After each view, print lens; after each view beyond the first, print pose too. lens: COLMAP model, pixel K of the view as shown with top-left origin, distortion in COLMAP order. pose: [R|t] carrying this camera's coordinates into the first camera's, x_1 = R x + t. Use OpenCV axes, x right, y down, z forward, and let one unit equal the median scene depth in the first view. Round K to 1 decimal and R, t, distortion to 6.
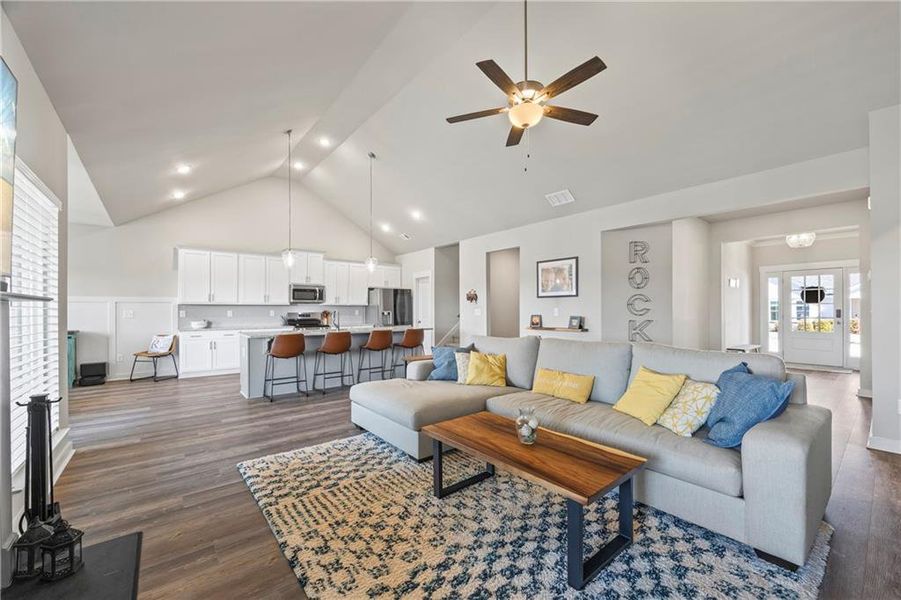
lens RADIAL K [[360.8, 0, 449.4], [0, 360.8, 307.3], [0, 0, 1]] dist [-0.000243, -0.000027]
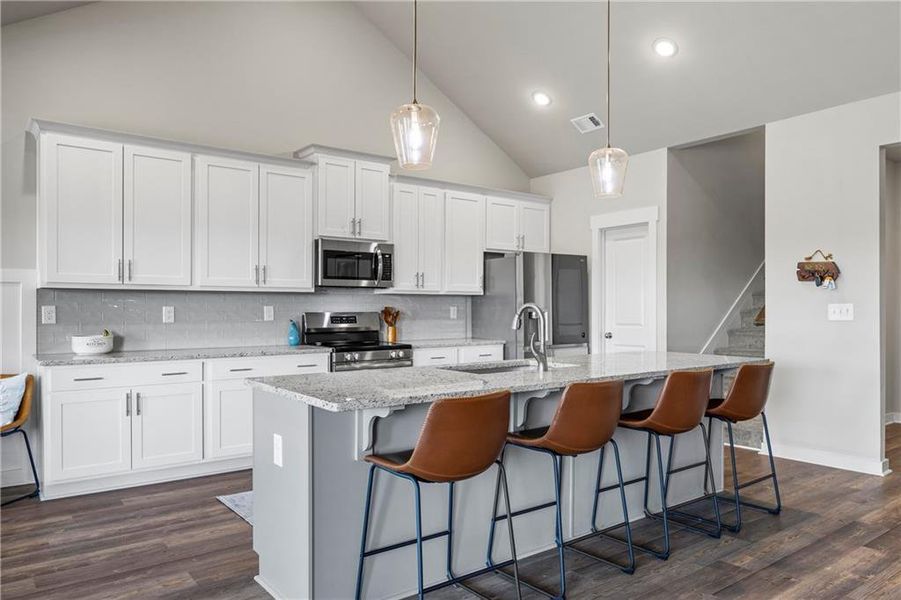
lens RADIAL K [[631.2, 0, 456.7], [0, 631.2, 306.7], [0, 0, 1]] dist [0.000268, 0.002529]
pose [[0.999538, 0.002769, -0.030278, -0.268896], [-0.002600, 0.999981, 0.005614, 0.004422], [0.030293, -0.005533, 0.999526, 0.326759]]
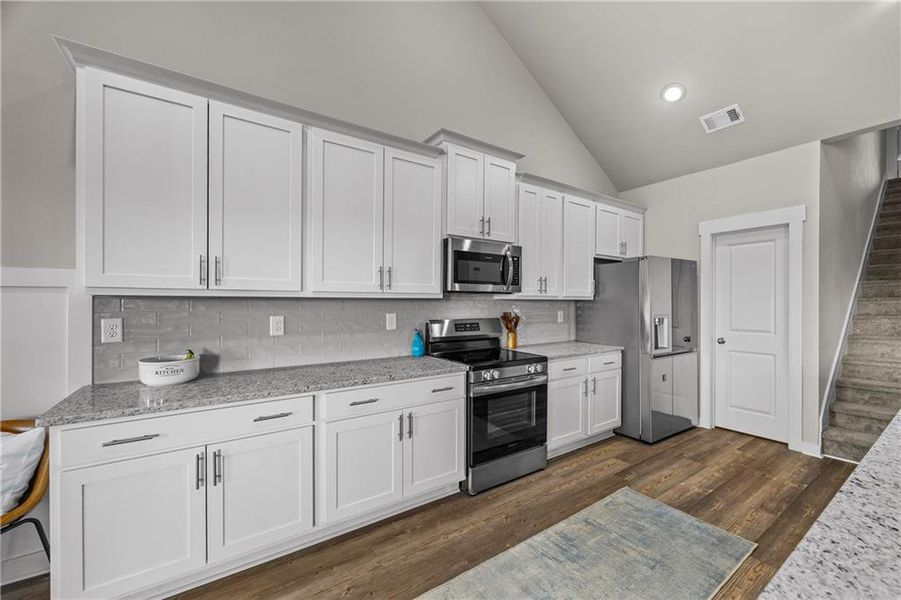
lens RADIAL K [[360.8, 0, 454.0], [0, 360.8, 300.5], [0, 0, 1]] dist [-0.000243, -0.000027]
pose [[0.996333, 0.006279, -0.085326, -0.401847], [-0.005899, 0.999972, 0.004703, -0.006591], [0.085353, -0.004182, 0.996342, 0.657649]]
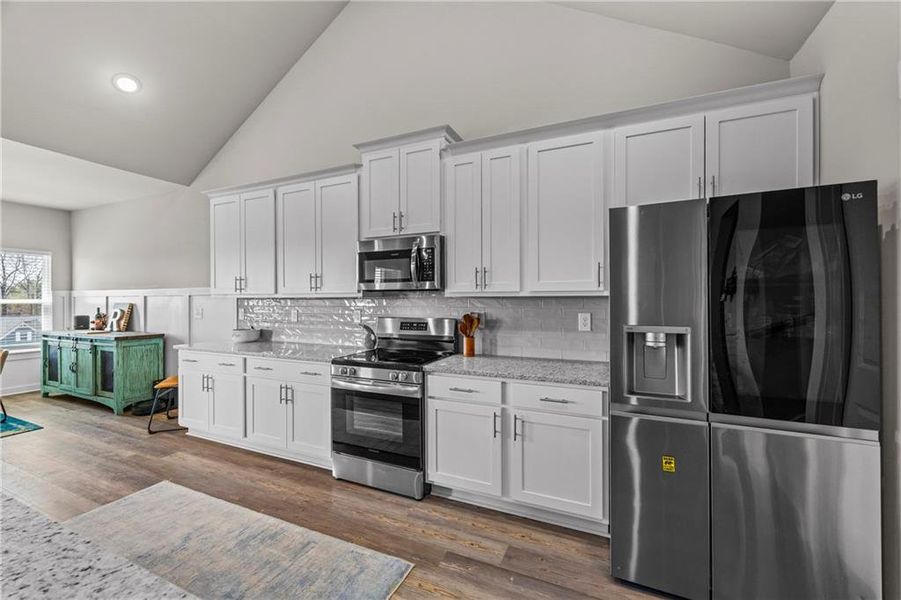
lens RADIAL K [[360.8, 0, 451.8], [0, 360.8, 299.7], [0, 0, 1]] dist [-0.000243, -0.000027]
pose [[0.447242, 0.000897, -0.894412, -0.062950], [0.006058, 0.999974, 0.004033, -0.005312], [0.894392, -0.007222, 0.447225, 0.913481]]
